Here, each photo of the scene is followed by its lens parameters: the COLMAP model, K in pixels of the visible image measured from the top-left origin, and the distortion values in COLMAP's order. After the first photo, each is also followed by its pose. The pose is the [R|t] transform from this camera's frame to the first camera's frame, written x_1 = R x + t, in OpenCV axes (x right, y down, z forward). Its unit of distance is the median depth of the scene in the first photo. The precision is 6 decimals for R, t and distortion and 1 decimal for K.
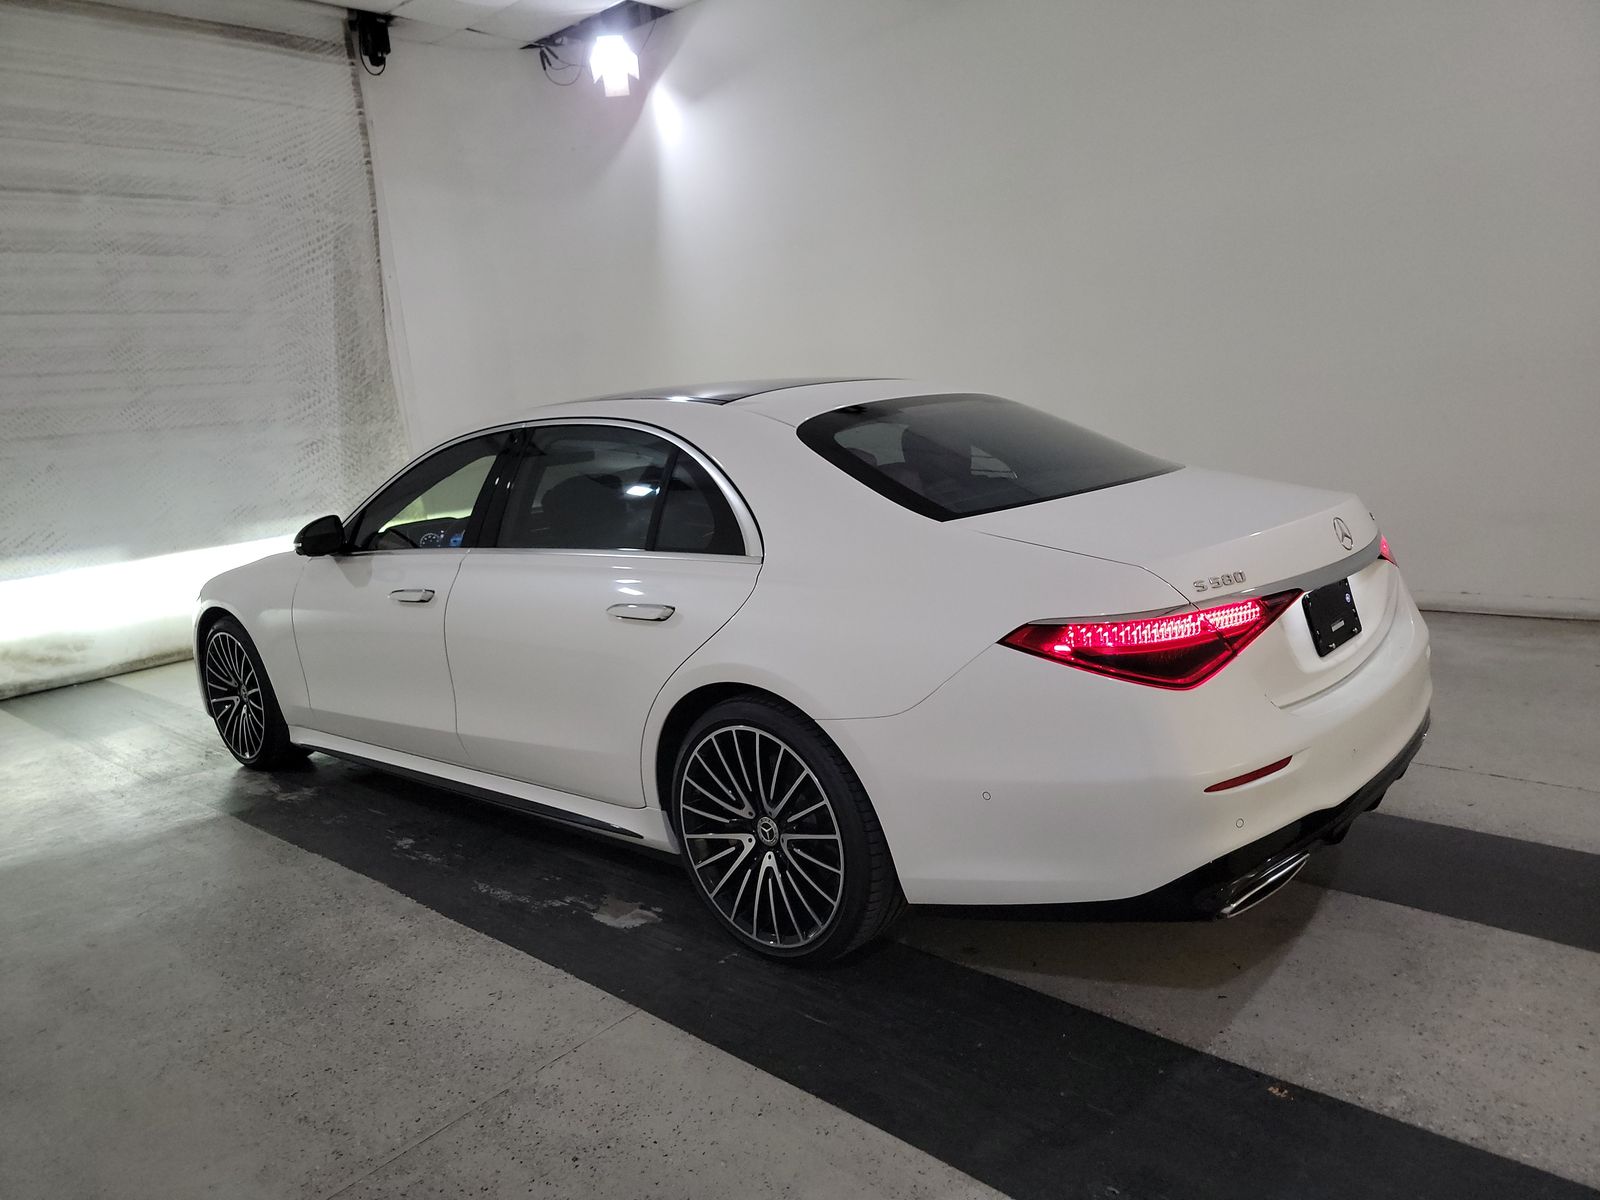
lens RADIAL K [[1108.5, 0, 796.4], [0, 1108.5, 593.4], [0, 0, 1]] dist [0.050937, -0.042700]
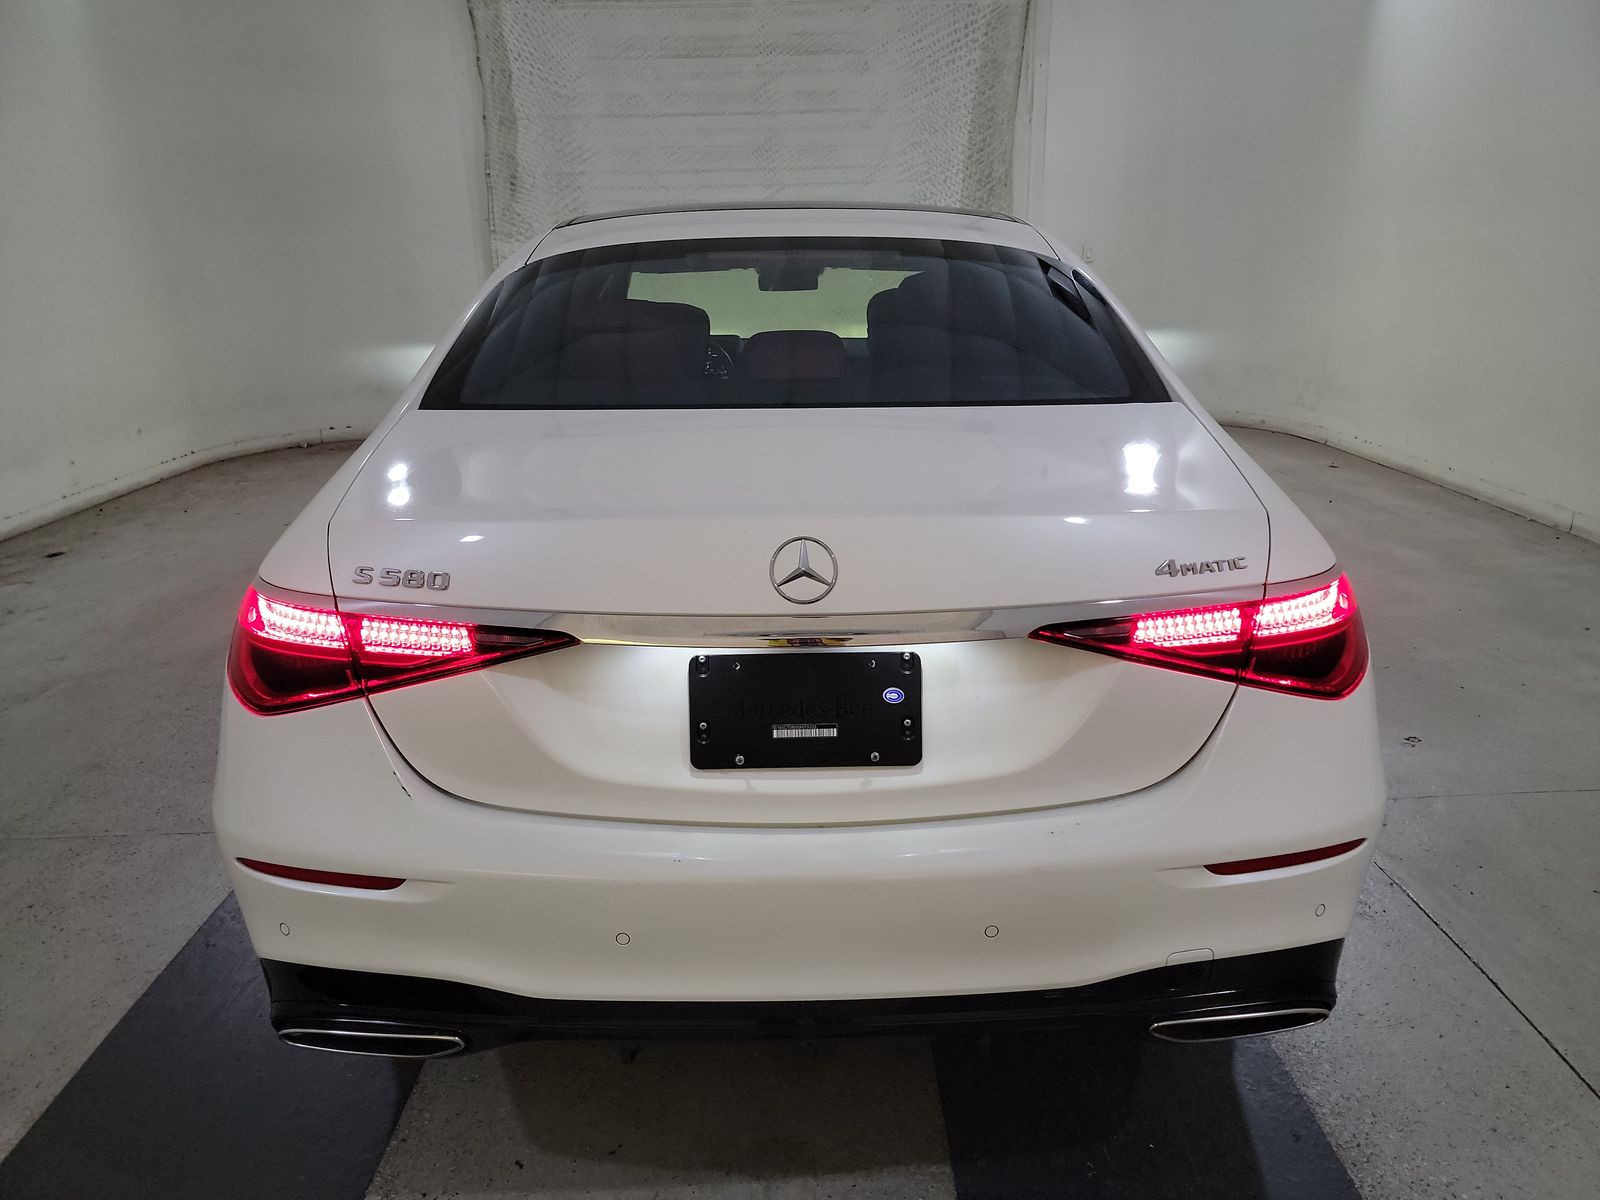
lens RADIAL K [[1108.5, 0, 787.2], [0, 1108.5, 608.5], [0, 0, 1]] dist [0.050937, -0.042700]
pose [[0.677710, 0.290365, -0.675571, 0.289712], [-0.165668, 0.955406, 0.244447, -0.055523], [0.716424, -0.053744, 0.695592, 0.220498]]
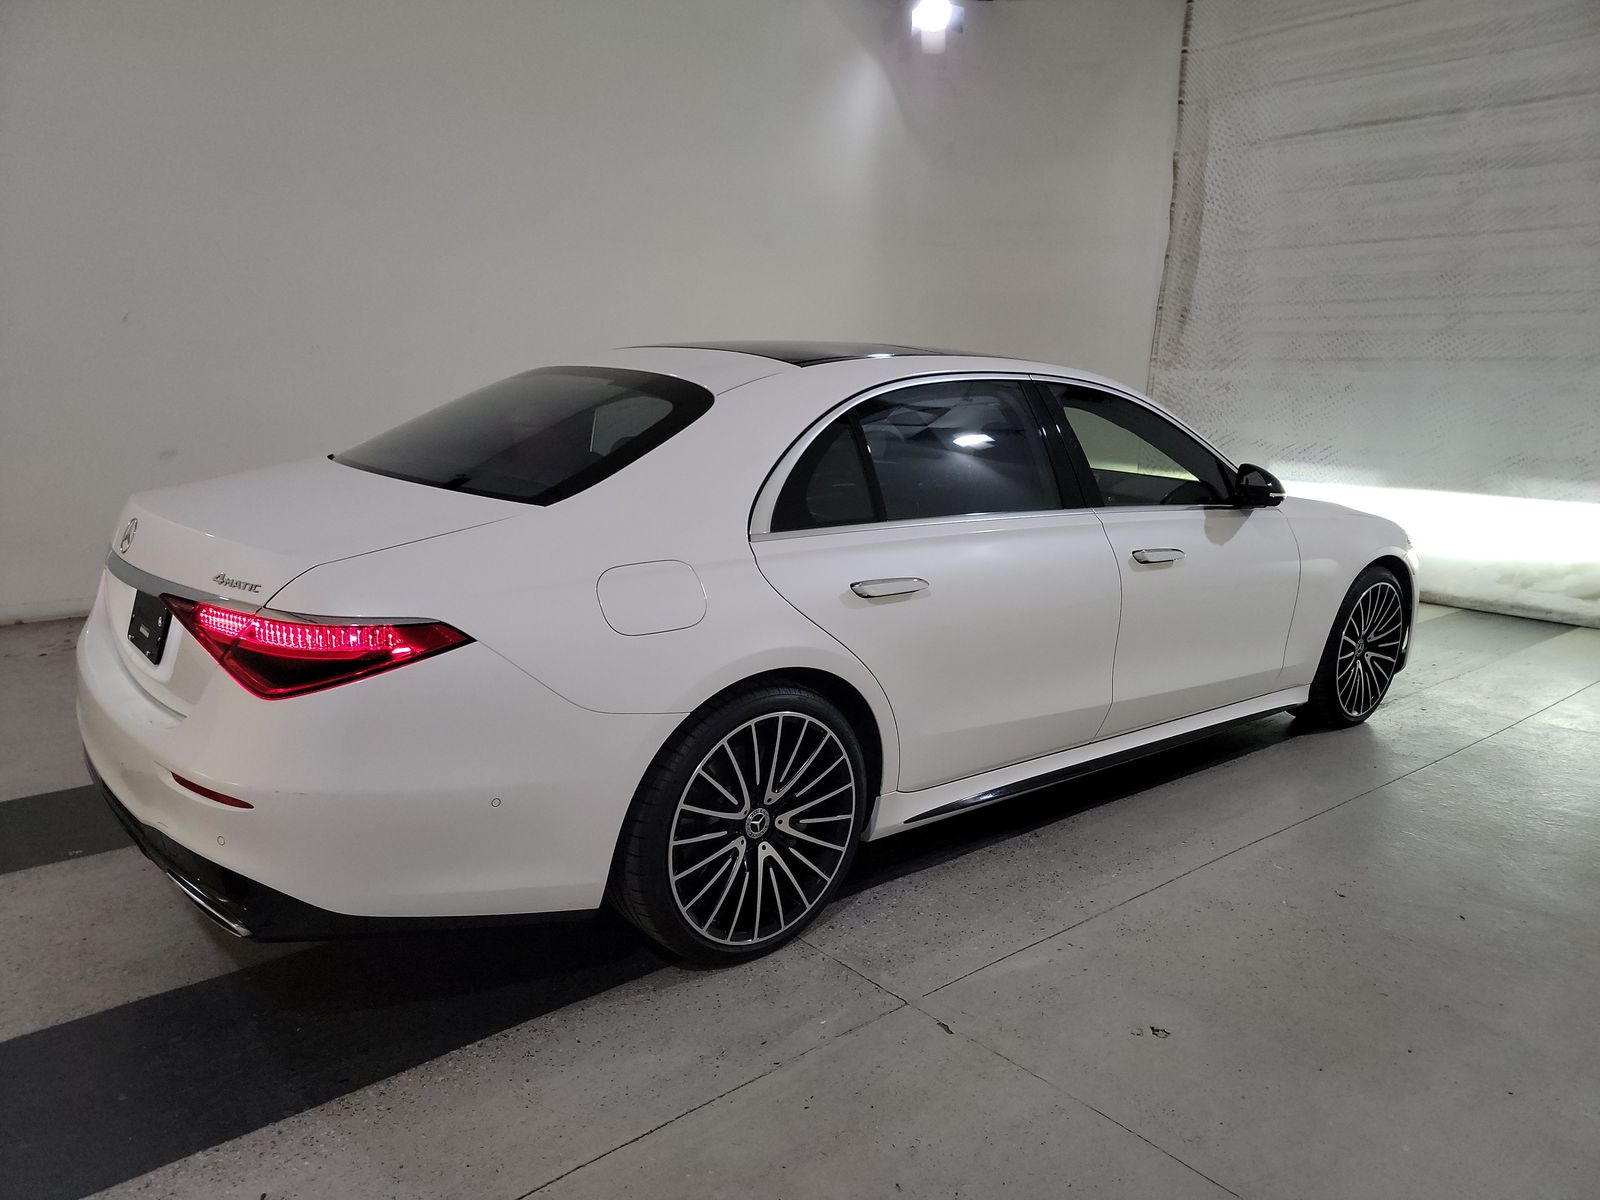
lens RADIAL K [[1108.5, 0, 795.0], [0, 1108.5, 604.7], [0, 0, 1]] dist [0.050937, -0.042700]
pose [[-0.143590, 0.288884, -0.946535, 0.473896], [-0.176824, 0.933566, 0.311750, -0.150803], [0.973712, 0.212135, -0.082969, 0.580753]]
